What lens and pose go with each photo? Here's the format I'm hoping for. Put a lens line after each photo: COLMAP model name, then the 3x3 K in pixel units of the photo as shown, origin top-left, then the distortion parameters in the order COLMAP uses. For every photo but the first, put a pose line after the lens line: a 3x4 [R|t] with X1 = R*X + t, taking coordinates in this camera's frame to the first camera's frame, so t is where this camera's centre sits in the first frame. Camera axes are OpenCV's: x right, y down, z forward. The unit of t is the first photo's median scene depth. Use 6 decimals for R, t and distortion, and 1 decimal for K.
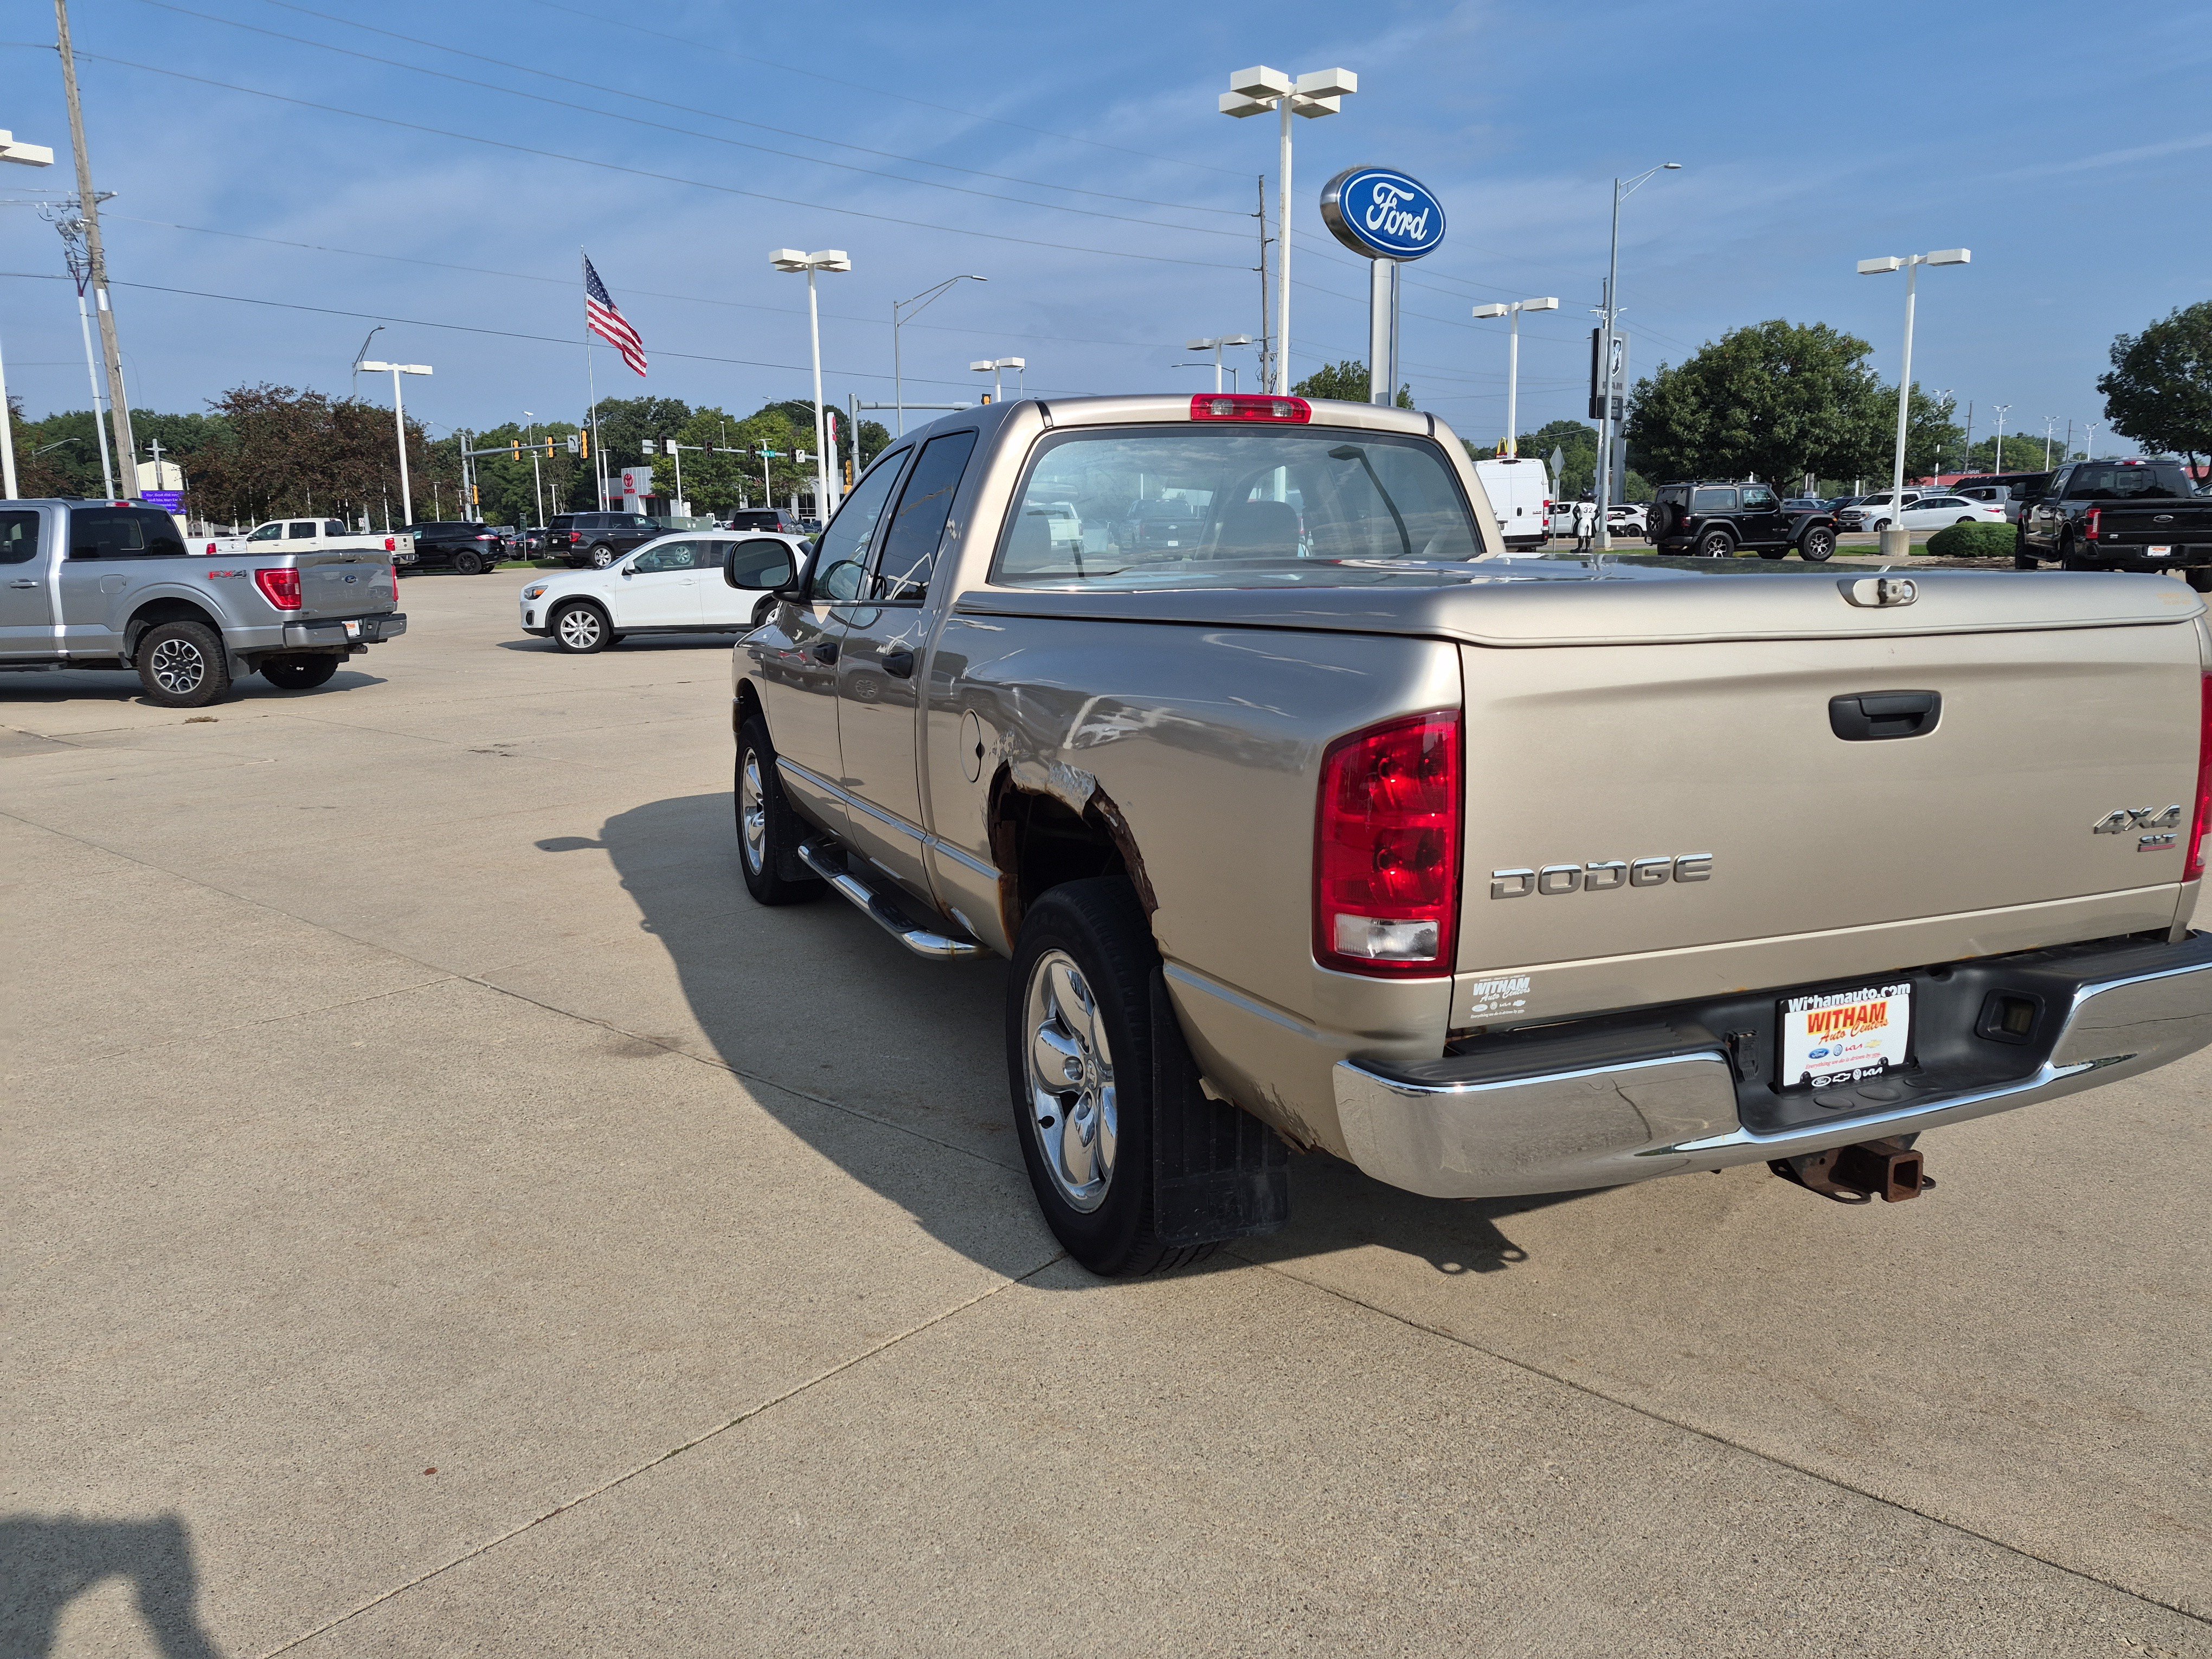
lens RADIAL K [[1528.2, 0, 1114.8], [0, 1528.2, 739.1], [0, 0, 1]] dist [0.087623, -0.092331]
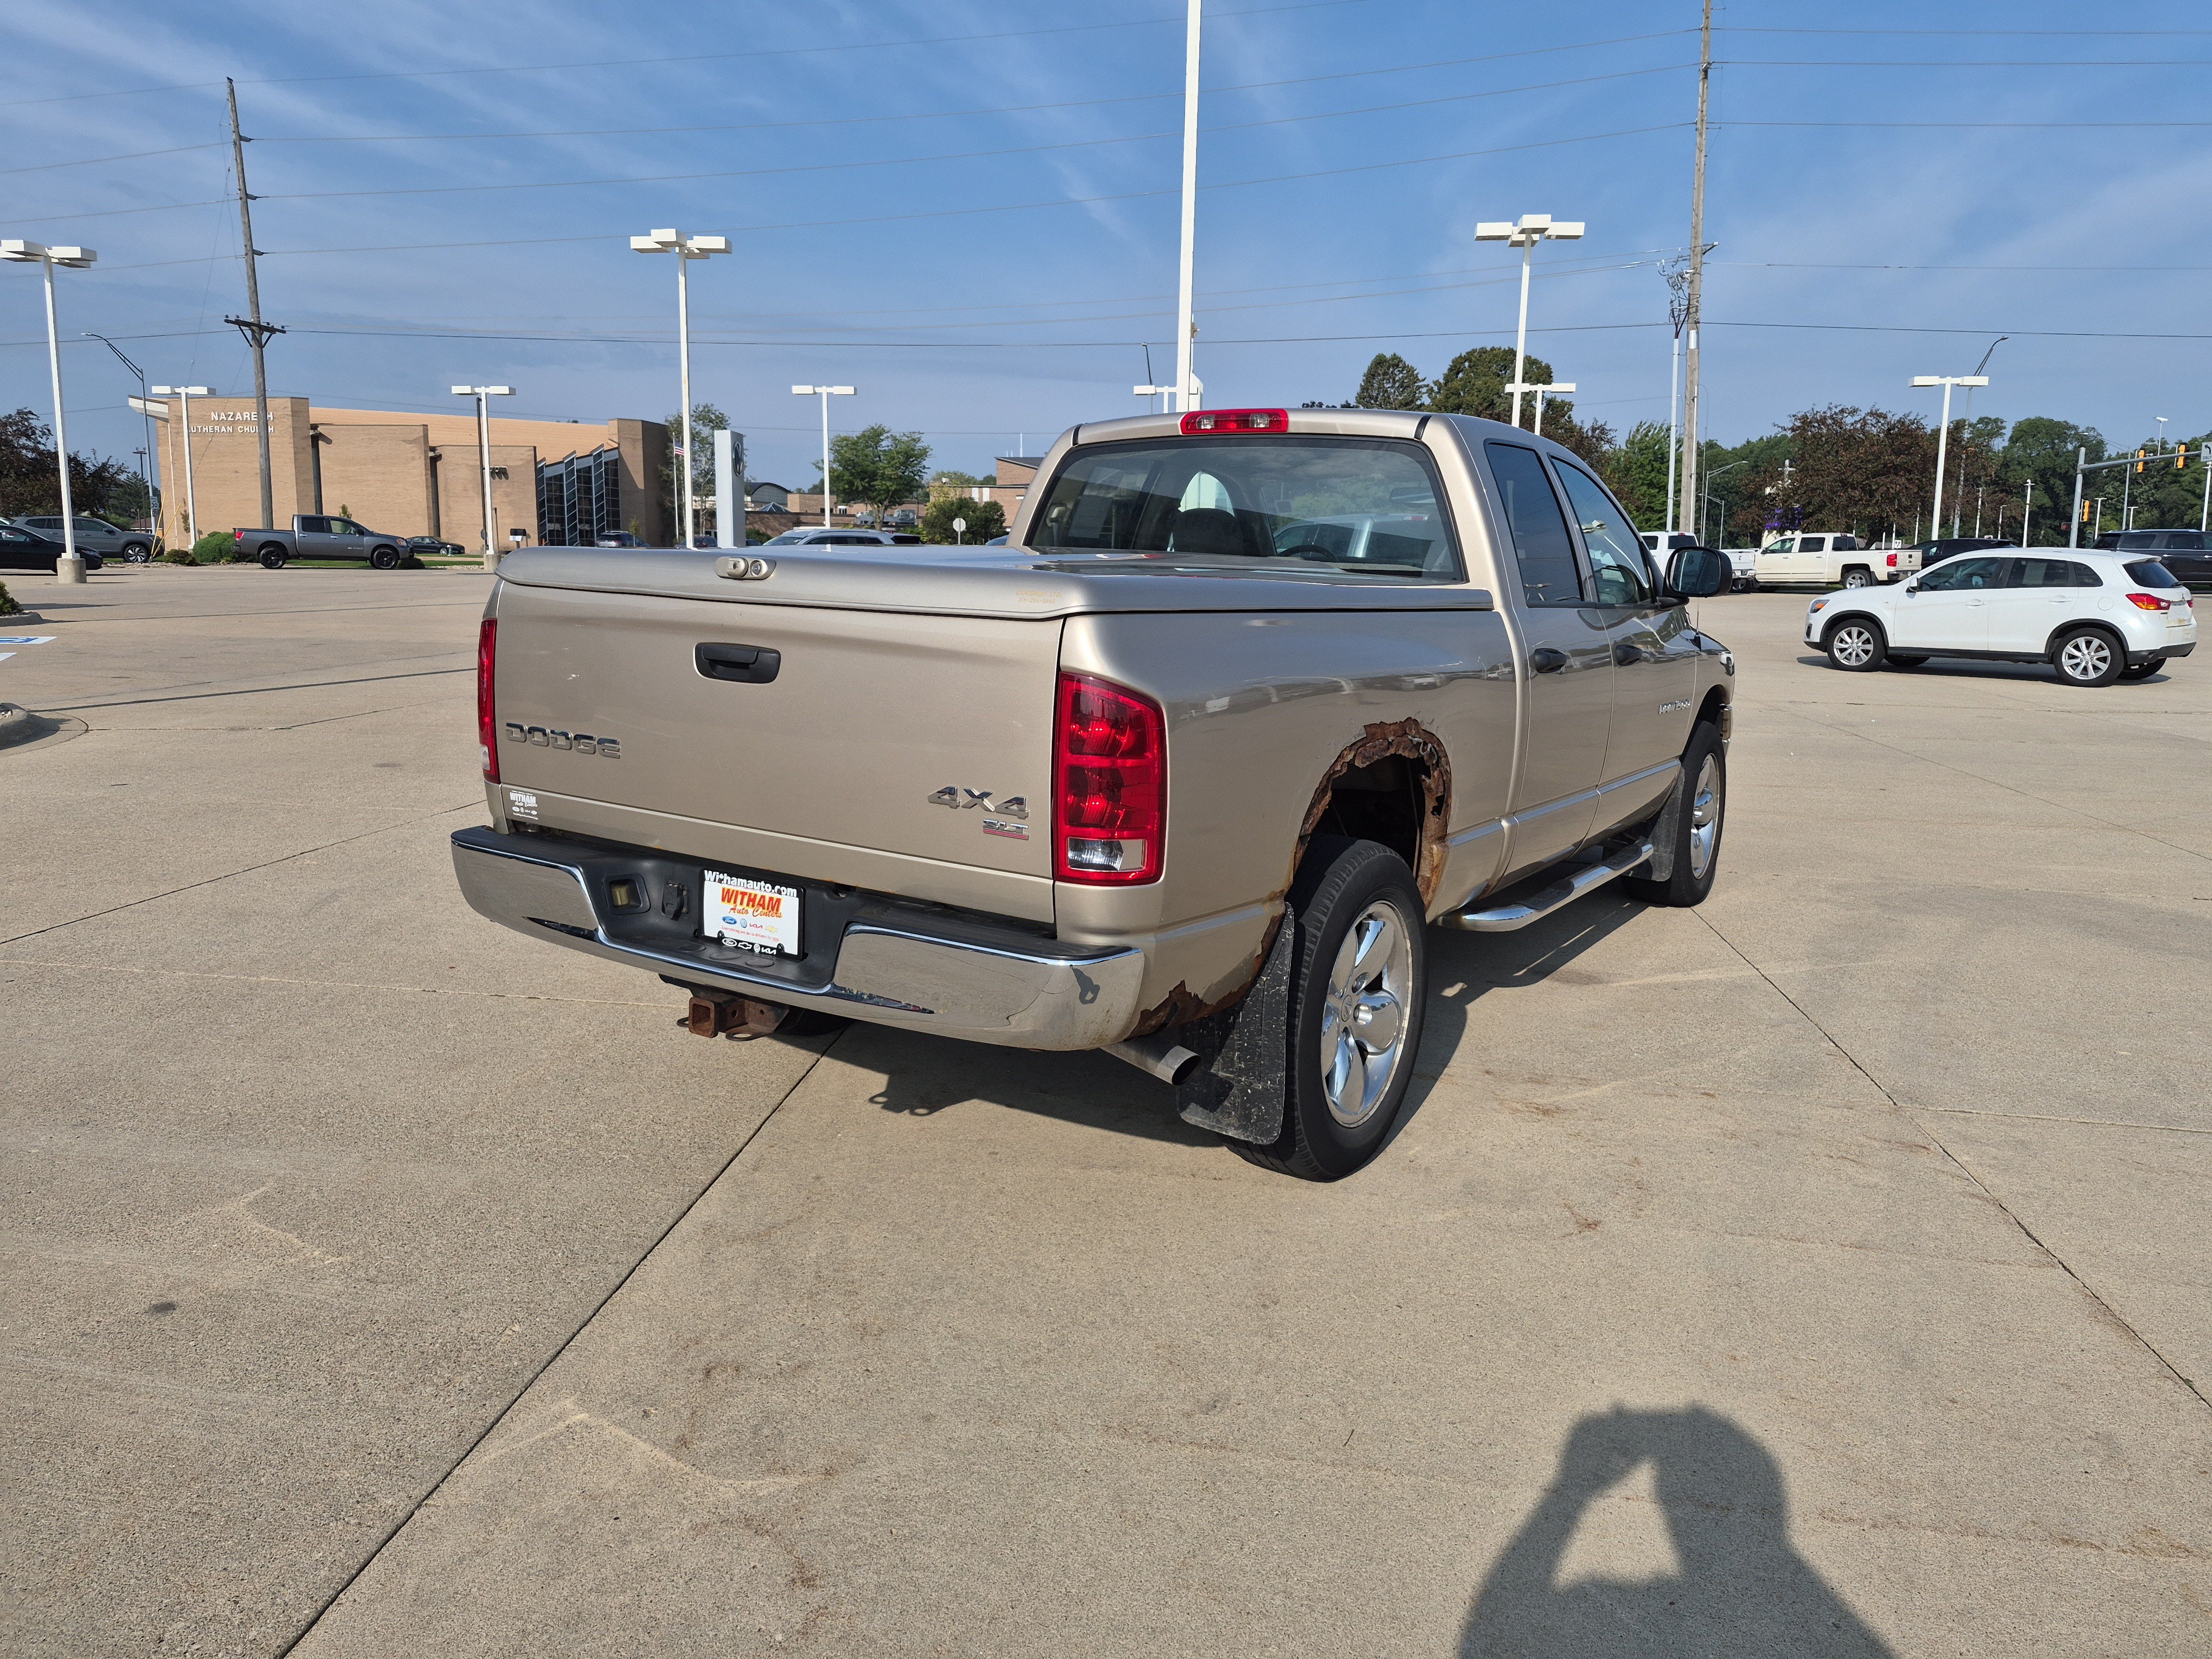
lens RADIAL K [[1535.9, 0, 1104.4], [0, 1535.9, 732.5], [0, 0, 1]] dist [0.119441, -0.158079]
pose [[0.550940, 0.121362, -0.825673, 0.212735], [-0.134744, 0.989325, 0.055507, -0.008642], [0.823596, 0.080673, 0.561411, 0.065241]]
